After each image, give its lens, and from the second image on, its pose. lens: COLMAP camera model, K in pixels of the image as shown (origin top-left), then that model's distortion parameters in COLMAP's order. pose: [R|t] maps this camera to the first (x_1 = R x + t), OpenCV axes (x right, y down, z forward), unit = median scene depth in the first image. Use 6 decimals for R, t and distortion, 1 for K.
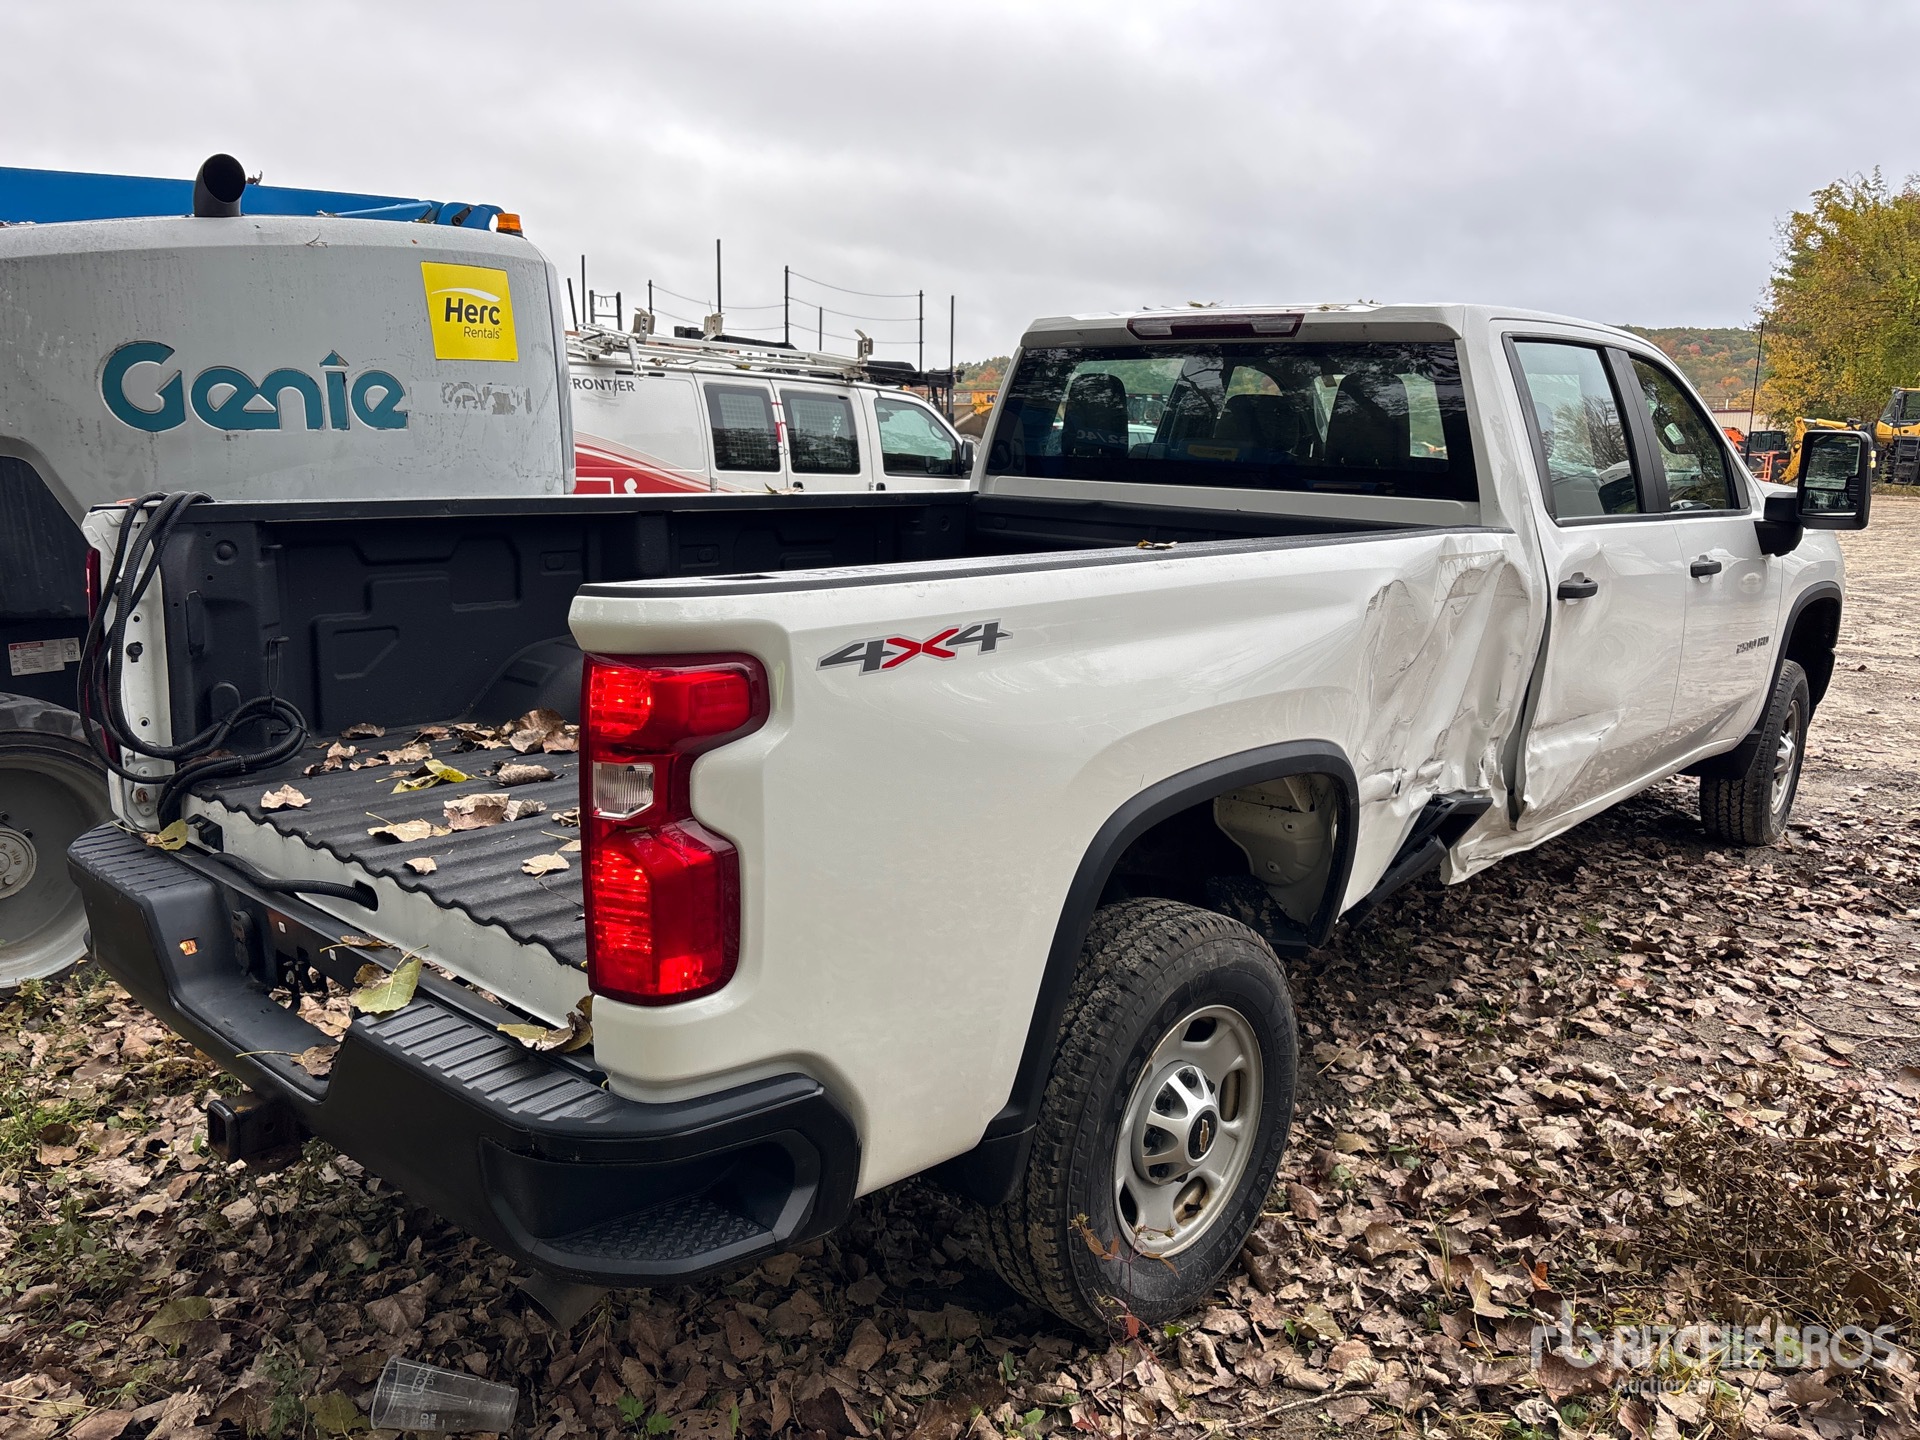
lens RADIAL K [[1497.2, 0, 962.8], [0, 1497.2, 699.1], [0, 0, 1]] dist [0.061667, -0.071710]
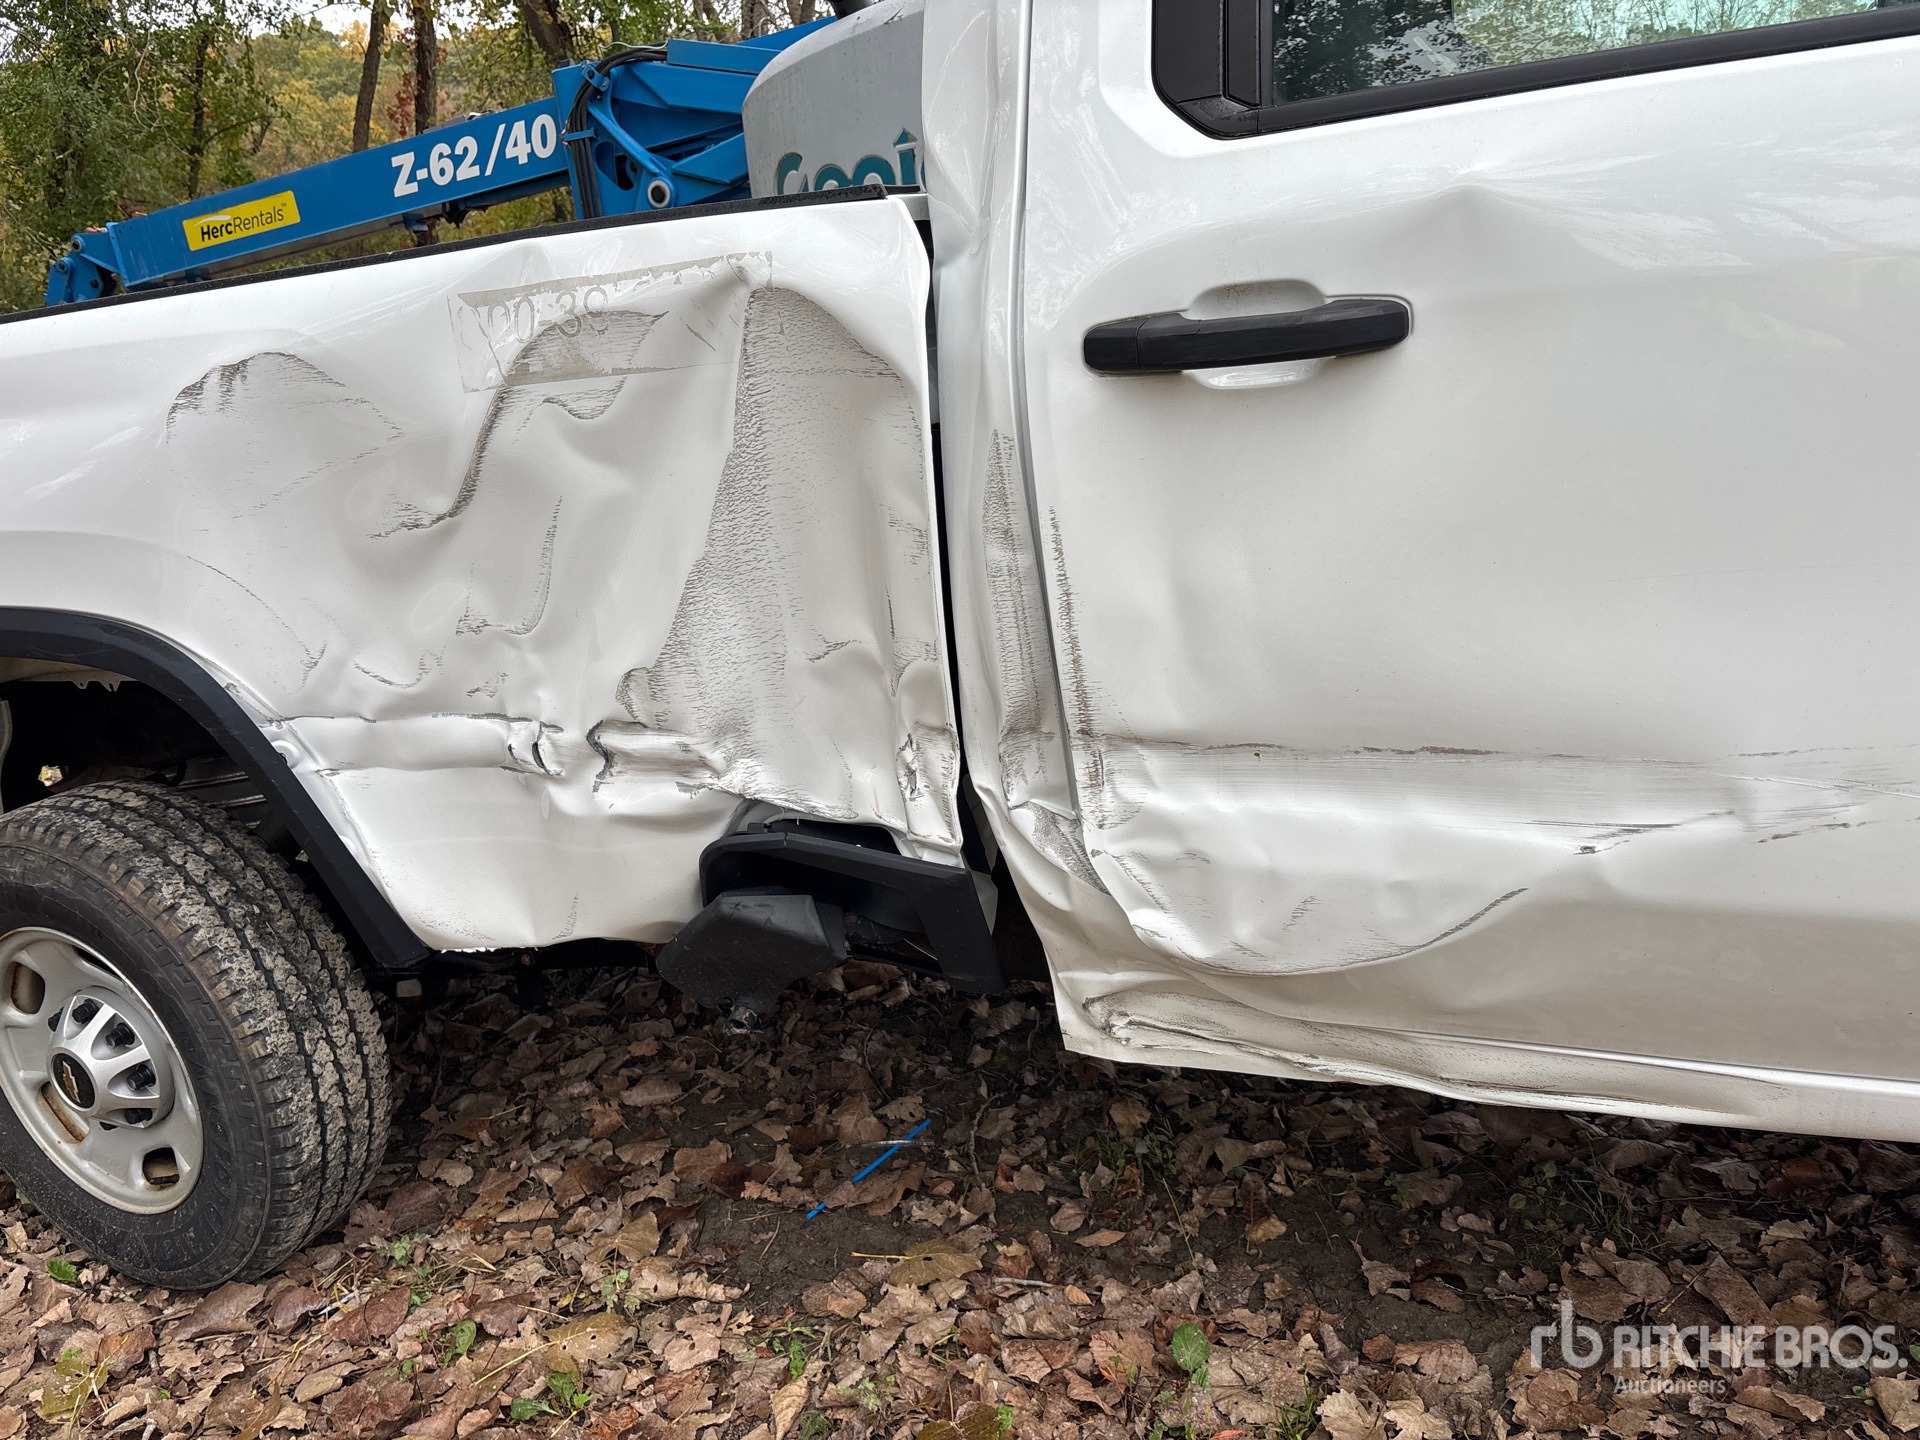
lens RADIAL K [[1497.2, 0, 962.8], [0, 1497.2, 699.1], [0, 0, 1]] dist [0.061667, -0.071710]
pose [[0.290056, 0.192100, -0.937531, 0.664763], [-0.044114, 0.981289, 0.187418, -0.052323], [0.955992, -0.013004, 0.293103, 0.808327]]
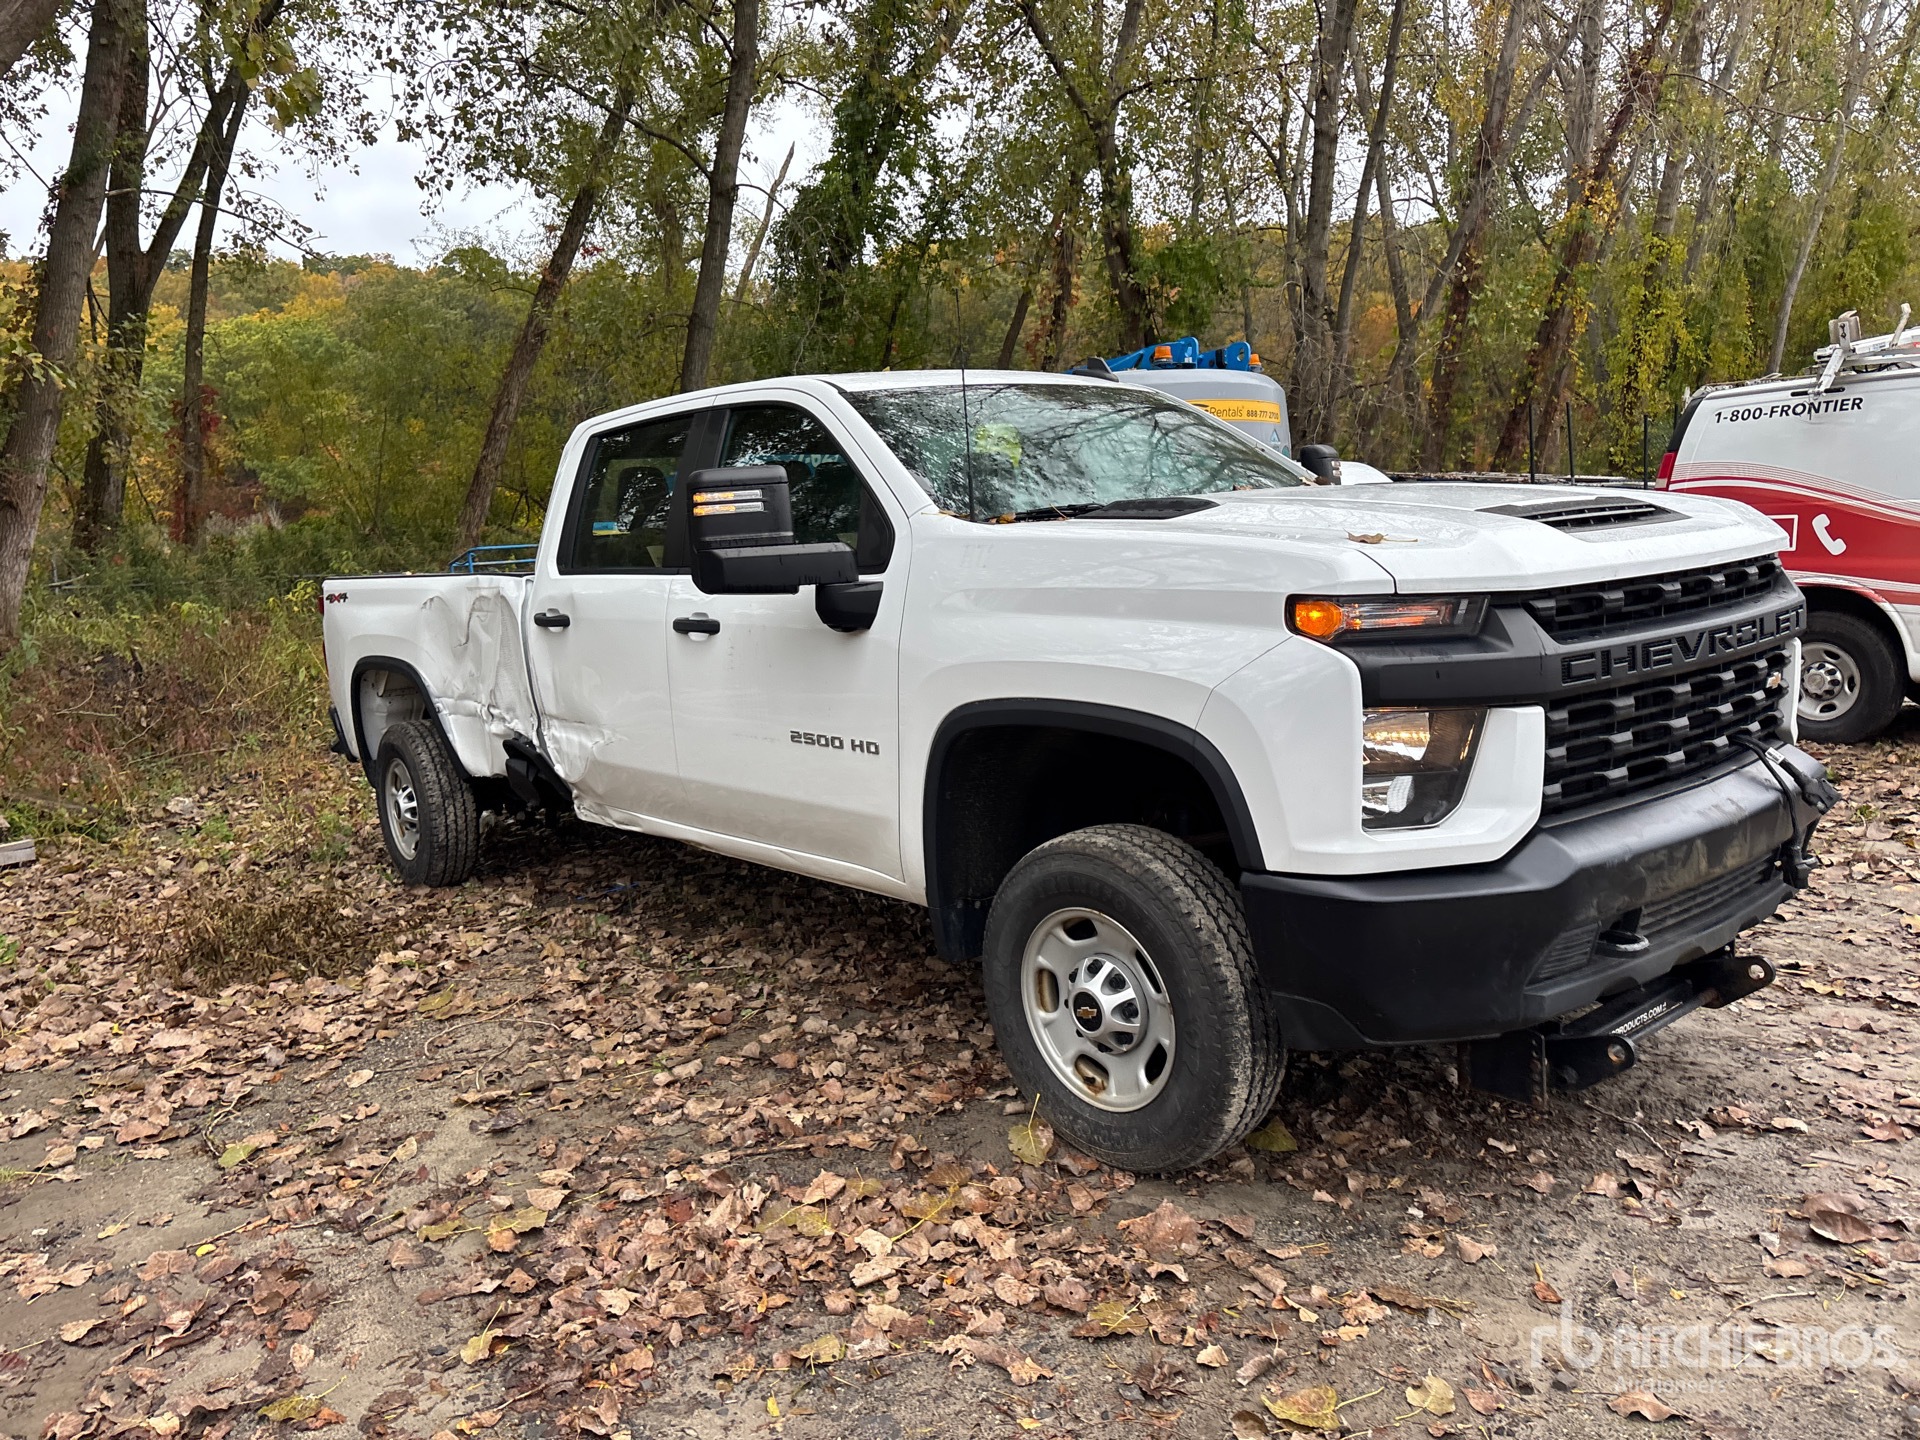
lens RADIAL K [[1497.2, 0, 962.8], [0, 1497.2, 699.1], [0, 0, 1]] dist [0.061667, -0.071710]
pose [[-0.162512, 0.095627, -0.982062, 1.617119], [-0.127214, 0.984955, 0.116960, -0.200071], [0.978472, 0.143940, -0.147901, 1.502149]]
